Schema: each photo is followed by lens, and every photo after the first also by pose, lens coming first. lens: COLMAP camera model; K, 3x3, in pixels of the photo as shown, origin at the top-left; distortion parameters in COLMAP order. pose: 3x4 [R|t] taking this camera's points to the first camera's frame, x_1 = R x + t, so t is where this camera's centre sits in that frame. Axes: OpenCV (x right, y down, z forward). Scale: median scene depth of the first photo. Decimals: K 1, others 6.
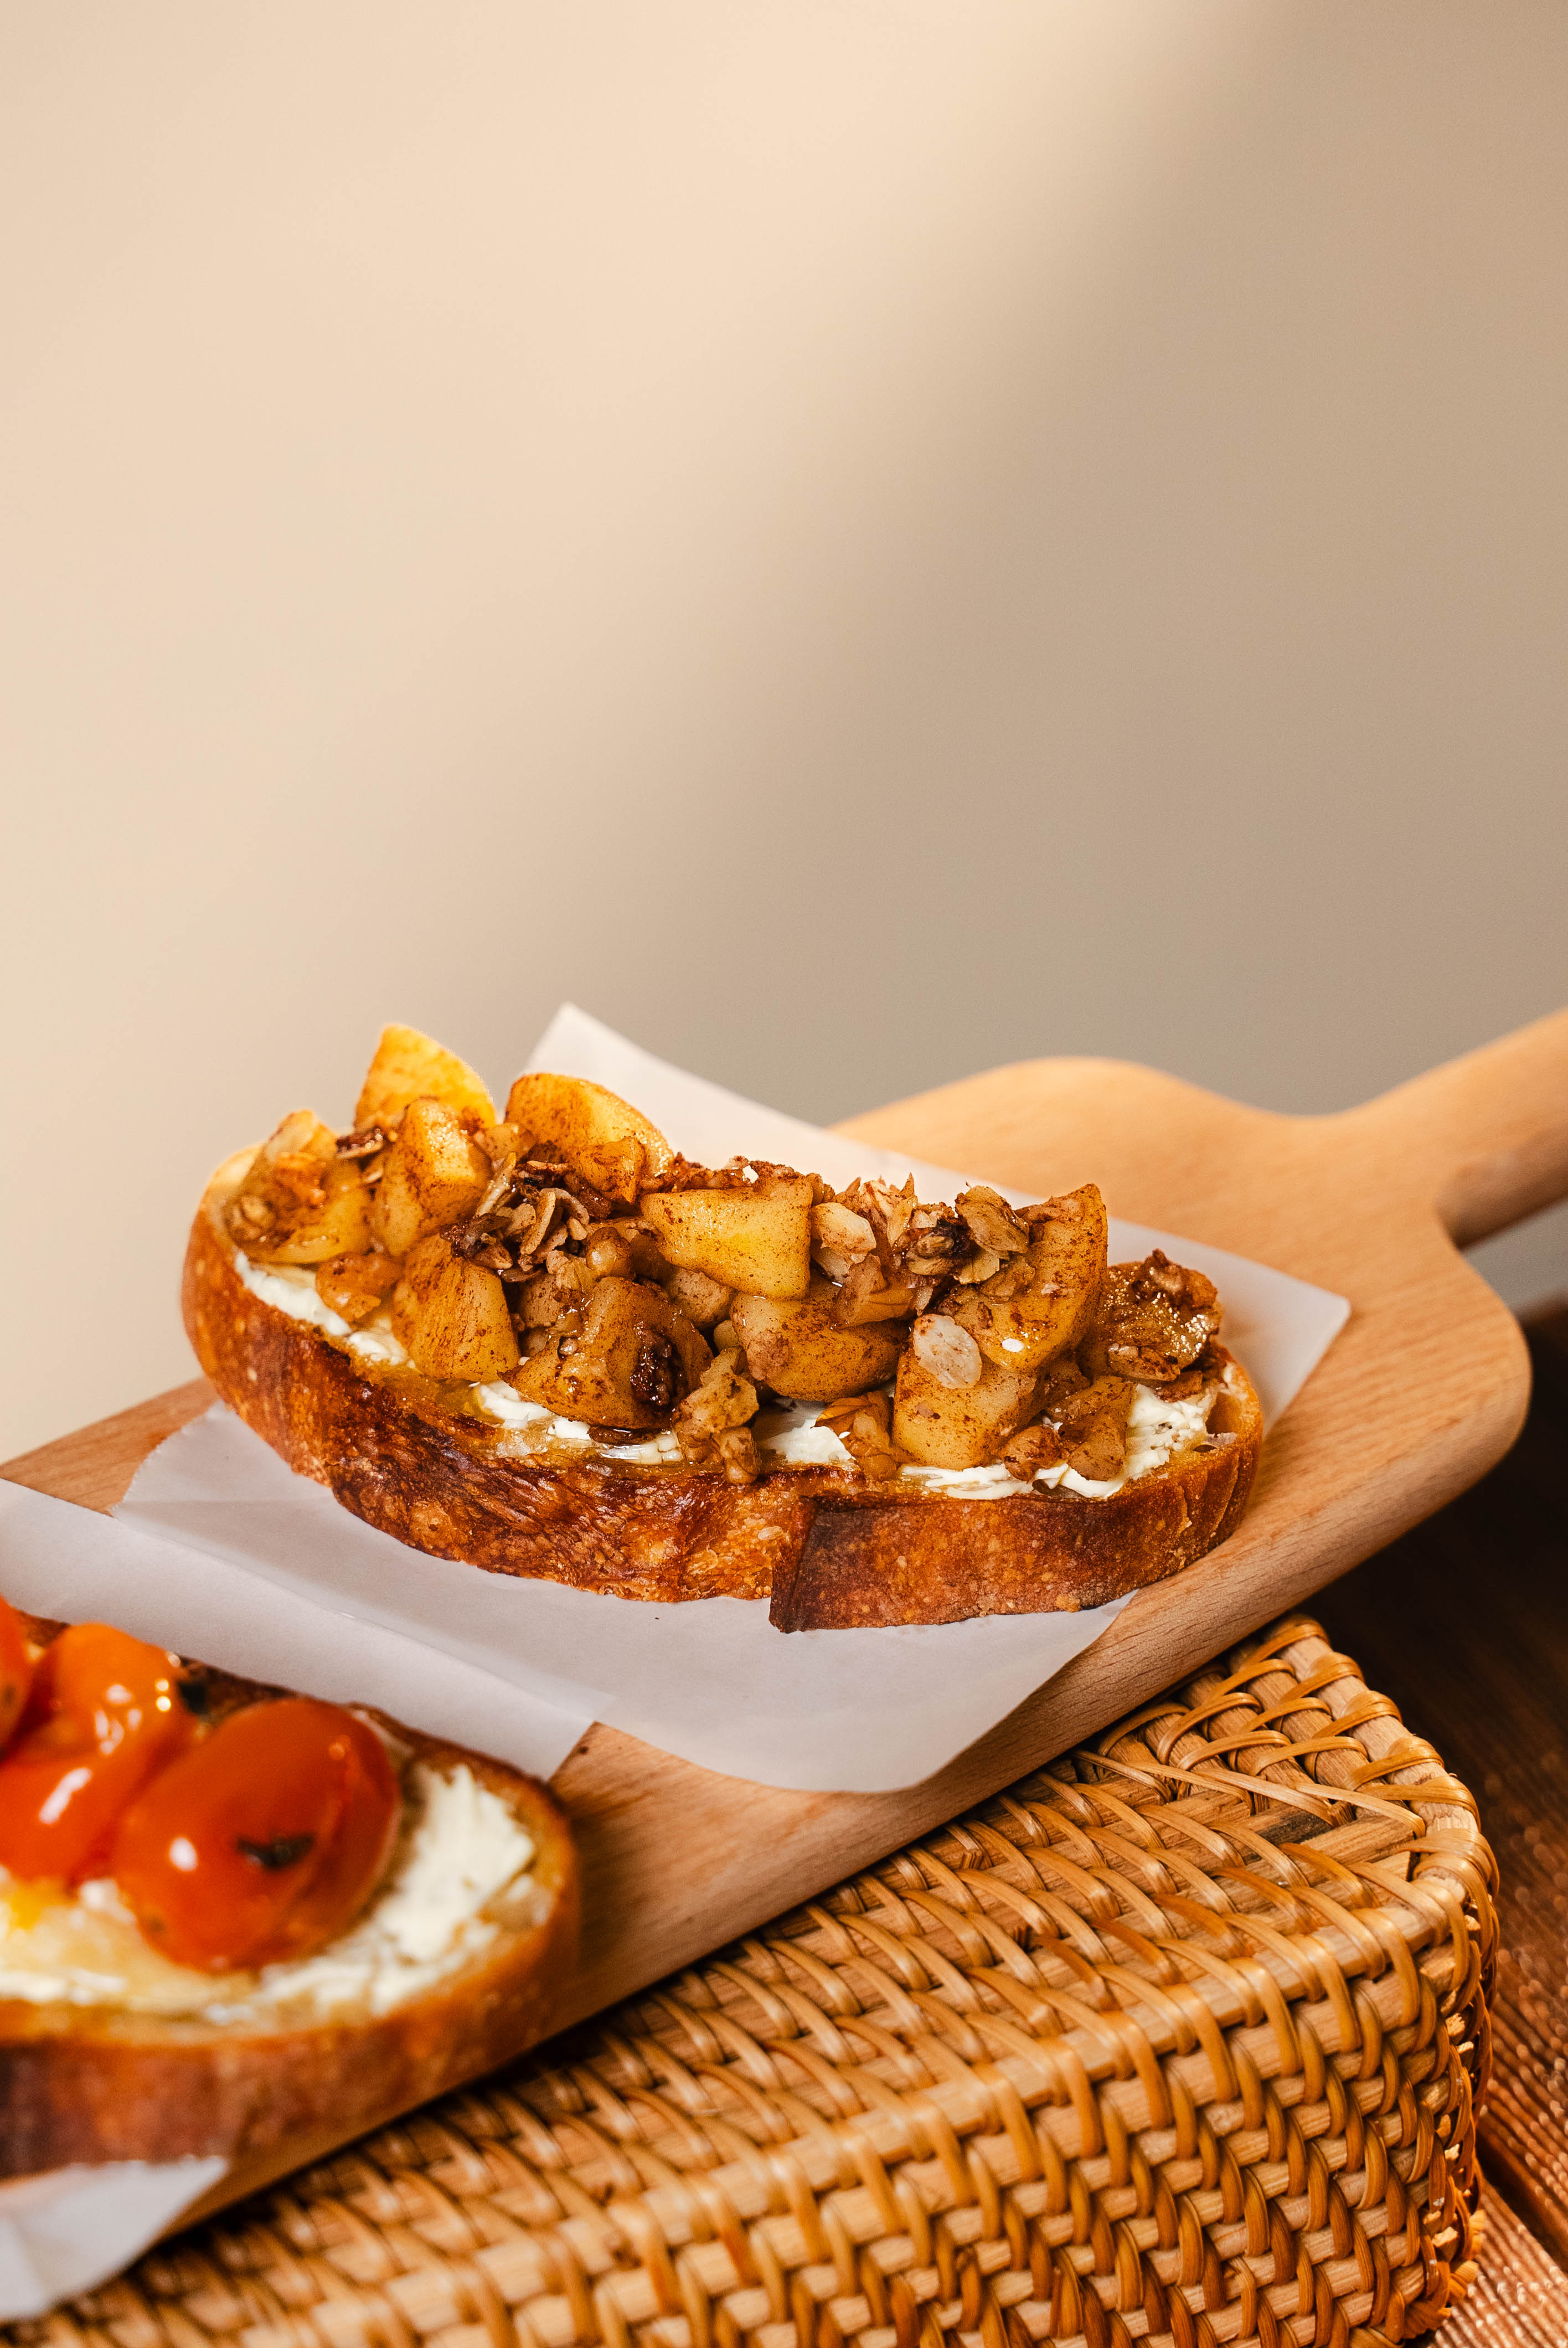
lens RADIAL K [[5016.0, 0, 806.6], [0, 5016.0, 1196.3], [0, 0, 1]] dist [0.024807, 0.000000]
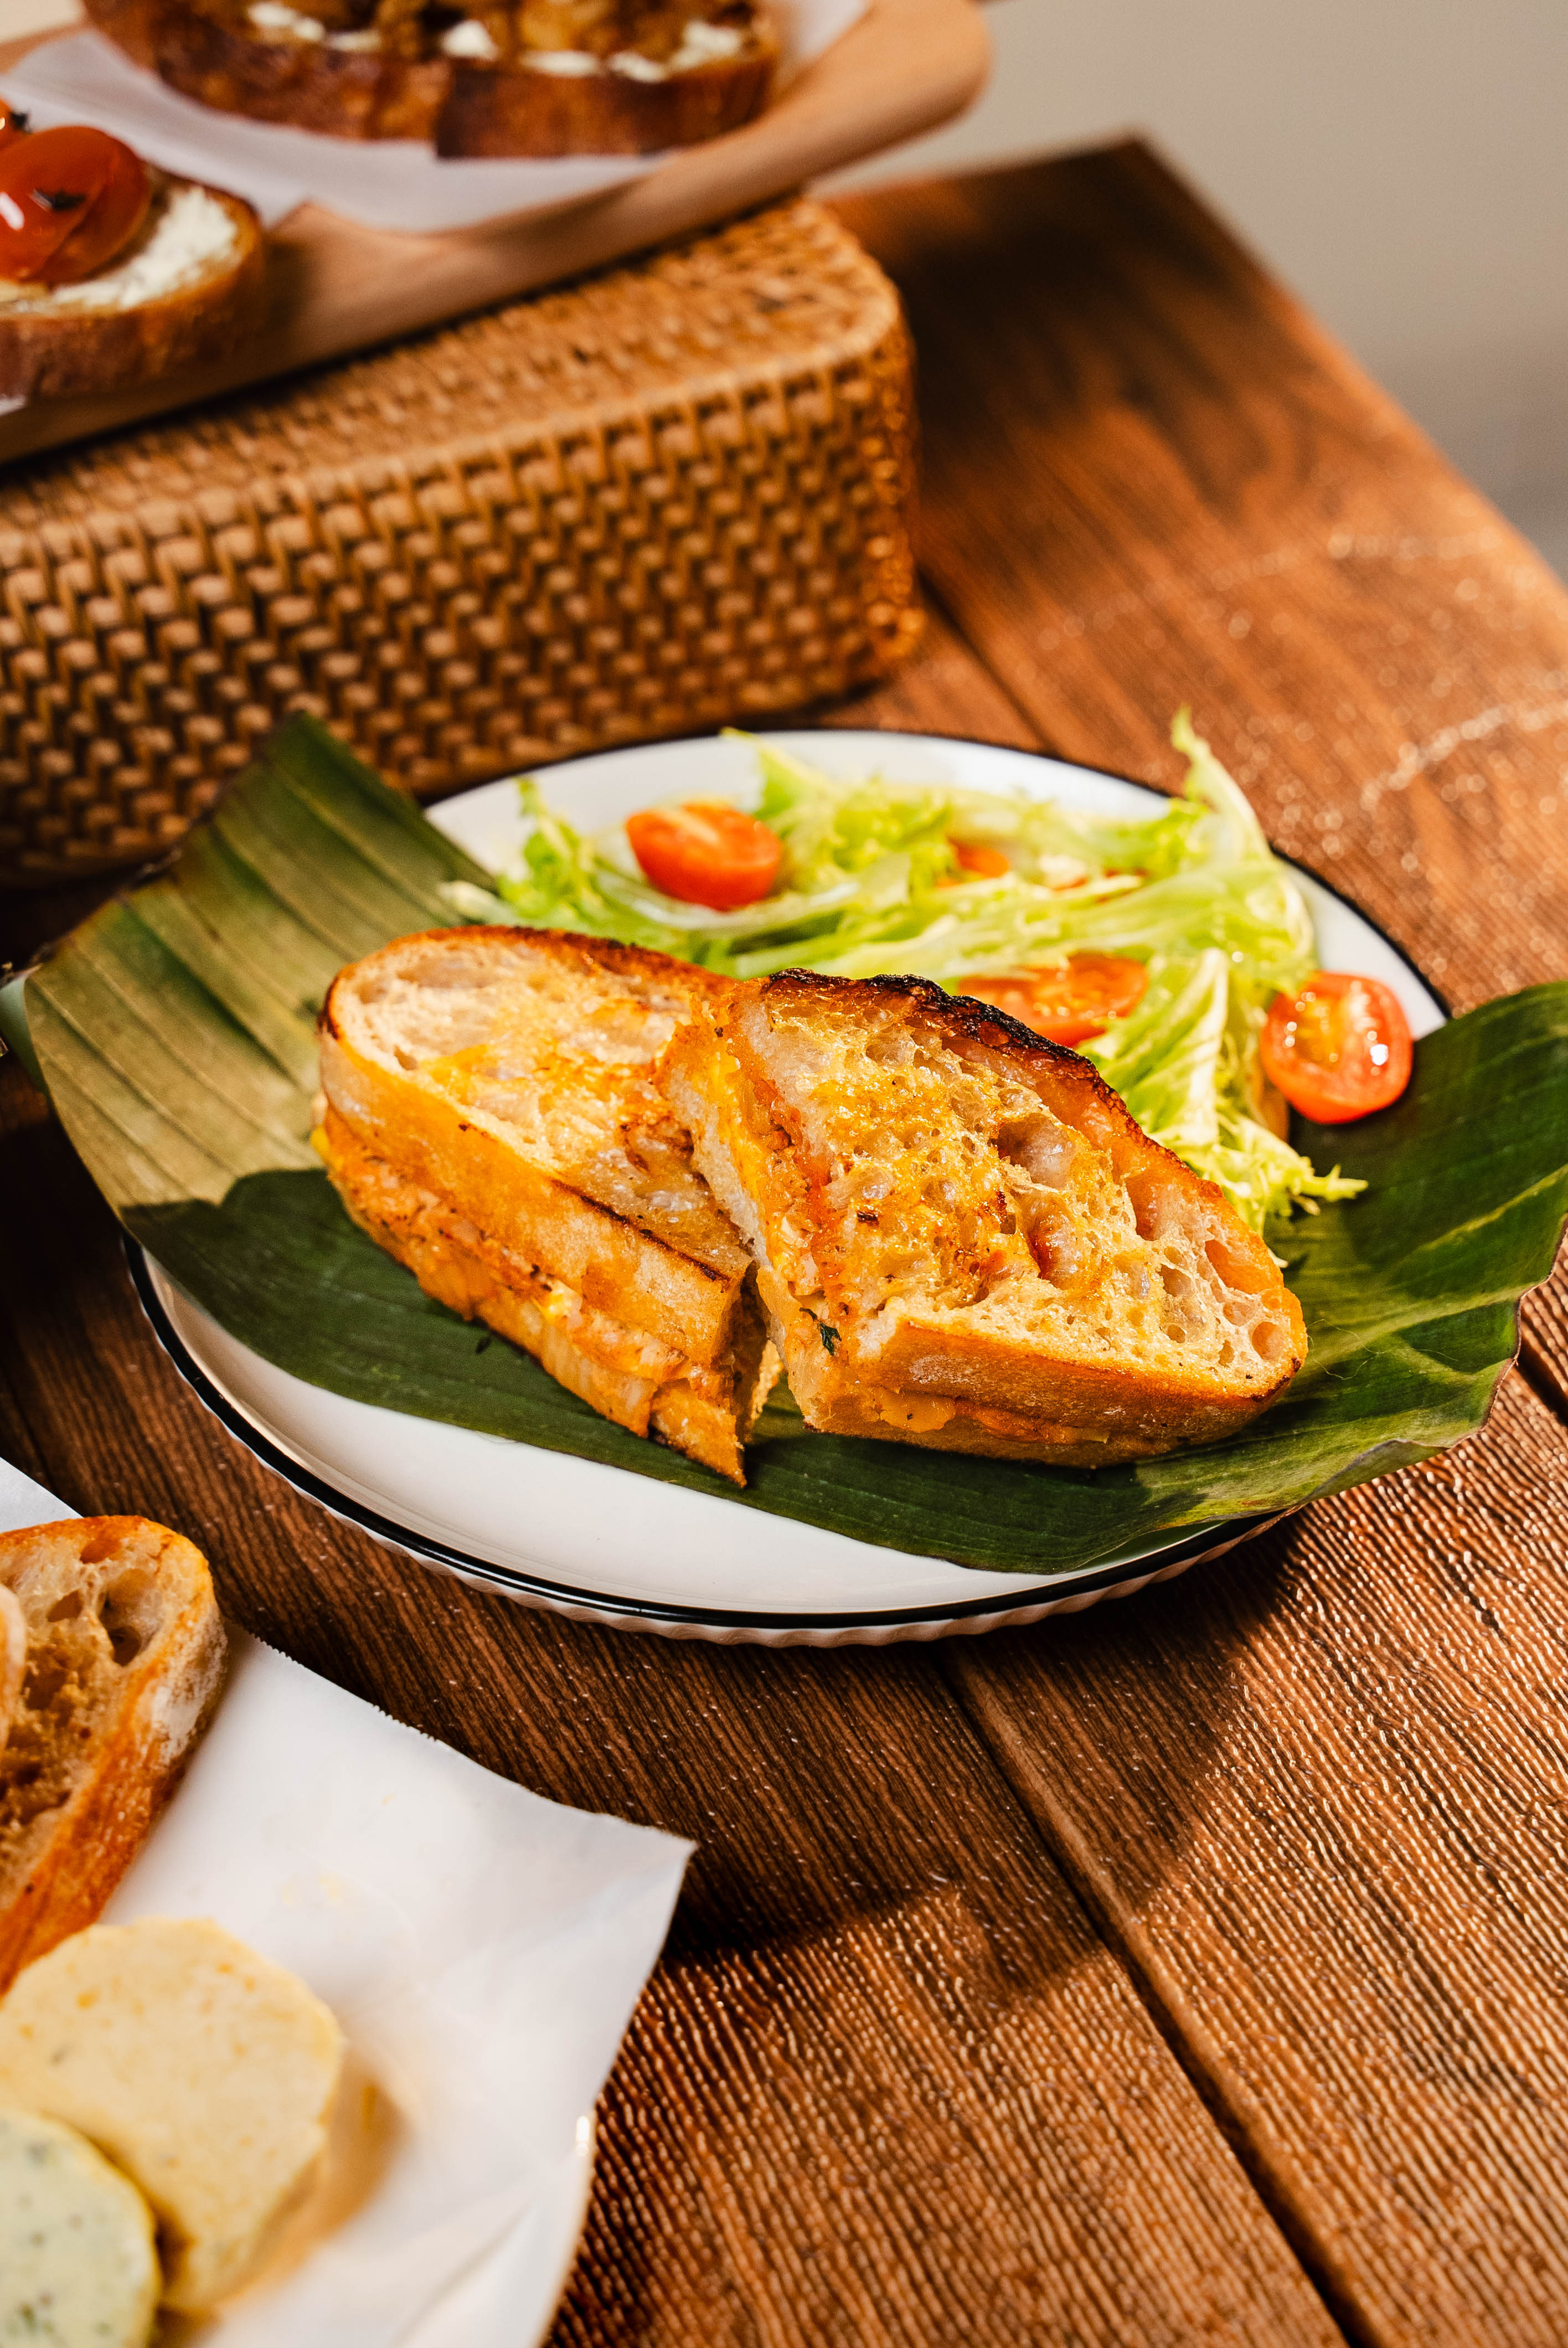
lens RADIAL K [[5016.0, 0, 788.9], [0, 5016.0, 1179.4], [0, 0, 1]] dist [0.024807, 0.000000]
pose [[0.996952, 0.047788, -0.061669, 0.207663], [-0.041236, 0.993778, 0.103464, 0.230654], [0.066230, -0.100606, 0.992720, -0.520455]]
